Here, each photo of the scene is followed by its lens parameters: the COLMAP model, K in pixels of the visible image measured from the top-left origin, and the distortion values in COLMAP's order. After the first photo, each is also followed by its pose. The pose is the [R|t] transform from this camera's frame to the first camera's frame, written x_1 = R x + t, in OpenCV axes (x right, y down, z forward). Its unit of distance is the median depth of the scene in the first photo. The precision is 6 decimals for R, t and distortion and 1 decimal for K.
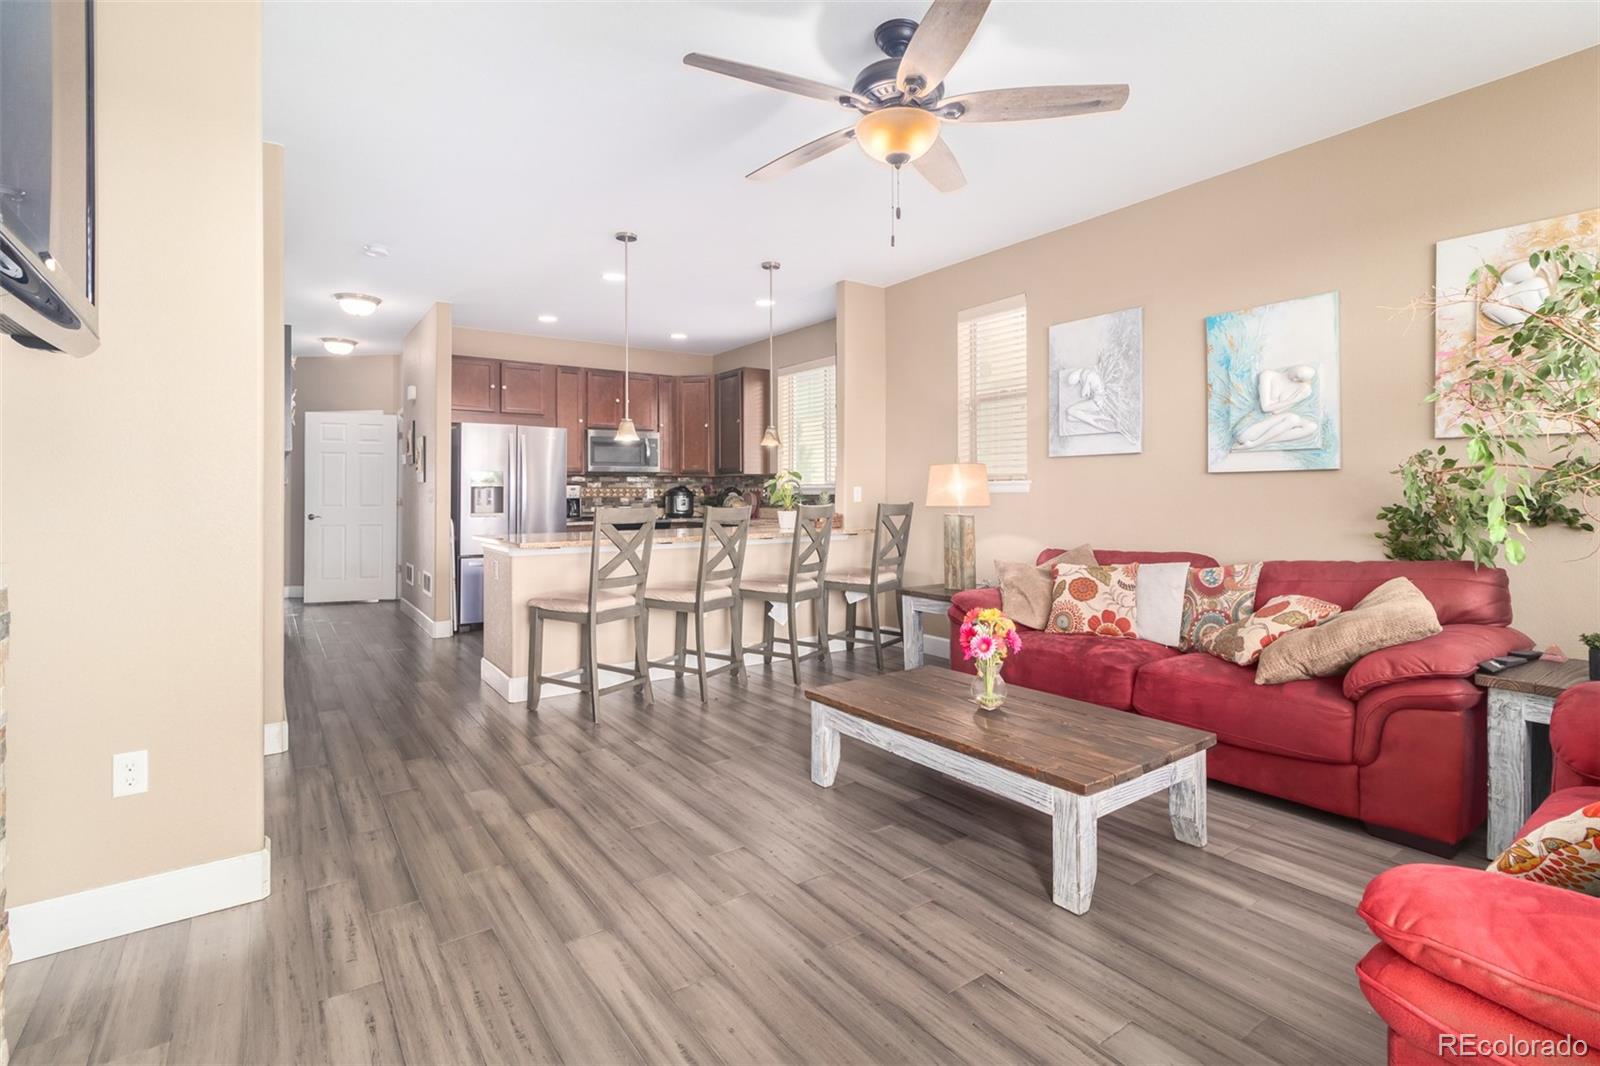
lens RADIAL K [[757.0, 0, 807.4], [0, 757.0, 497.3], [0, 0, 1]] dist [0.002742, -0.000143]
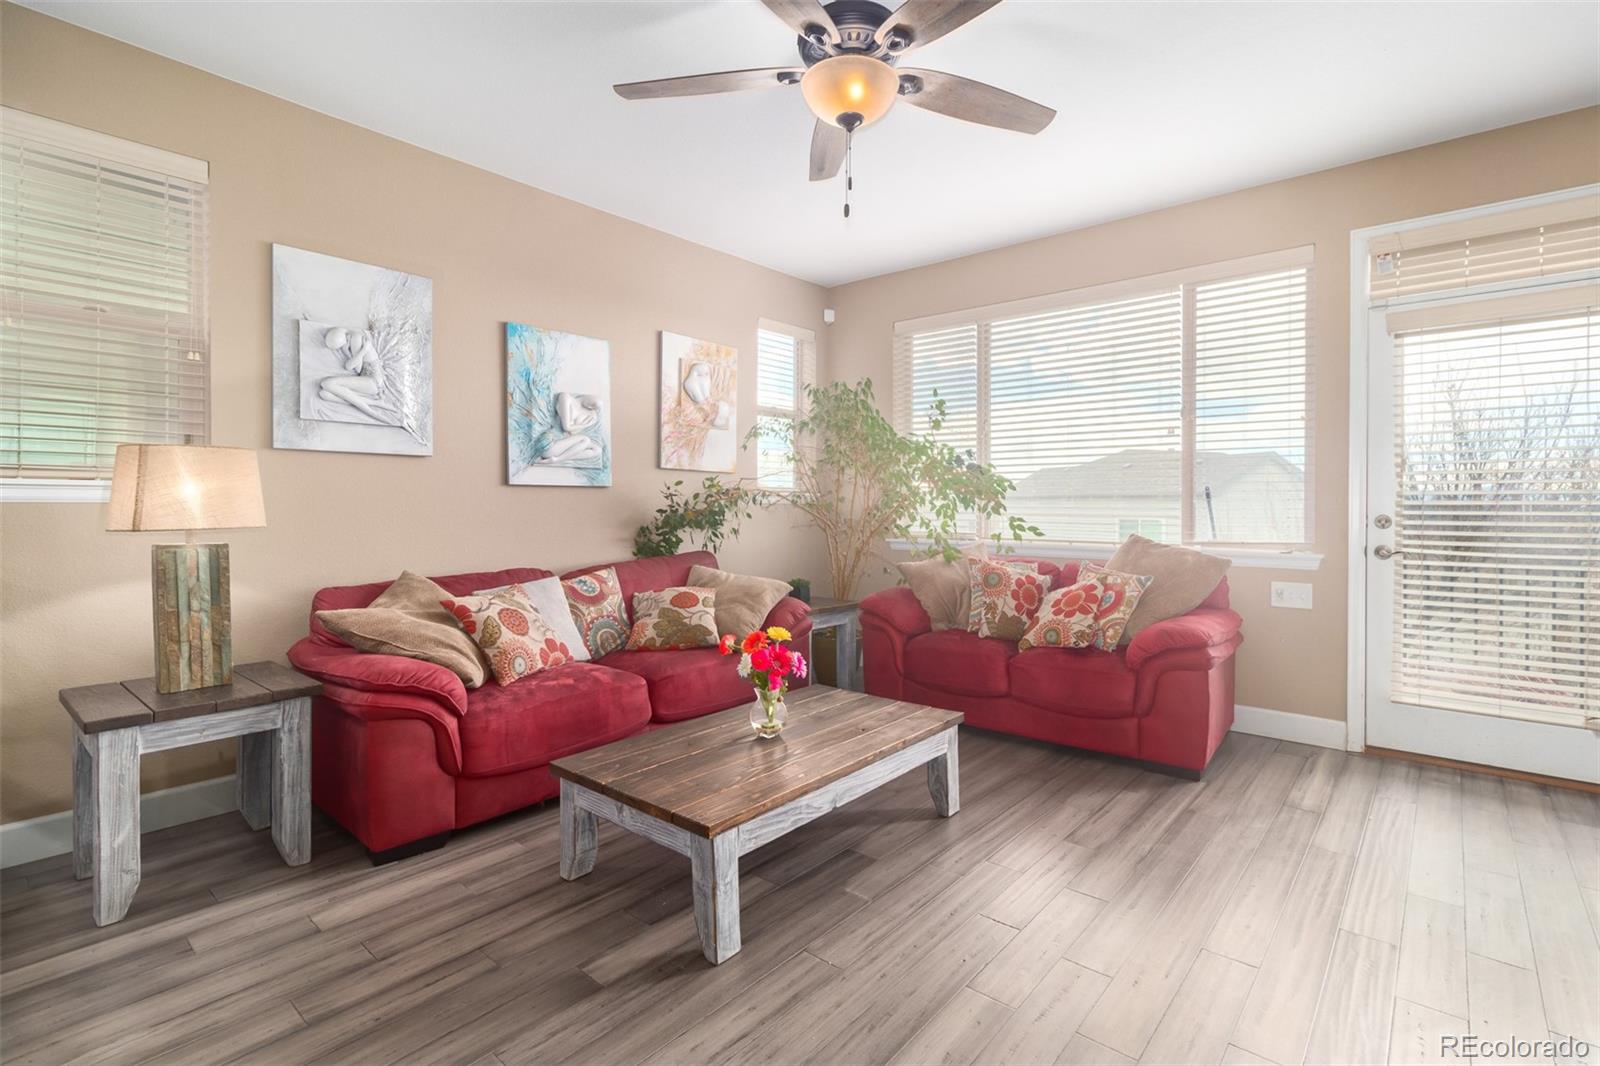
lens RADIAL K [[757.0, 0, 799.9], [0, 757.0, 518.8], [0, 0, 1]] dist [0.002742, -0.000143]
pose [[-0.237378, -0.012509, 0.971337, -0.535364], [0.003496, 0.999900, 0.013732, -0.001104], [-0.971411, 0.006655, -0.237311, 0.943479]]
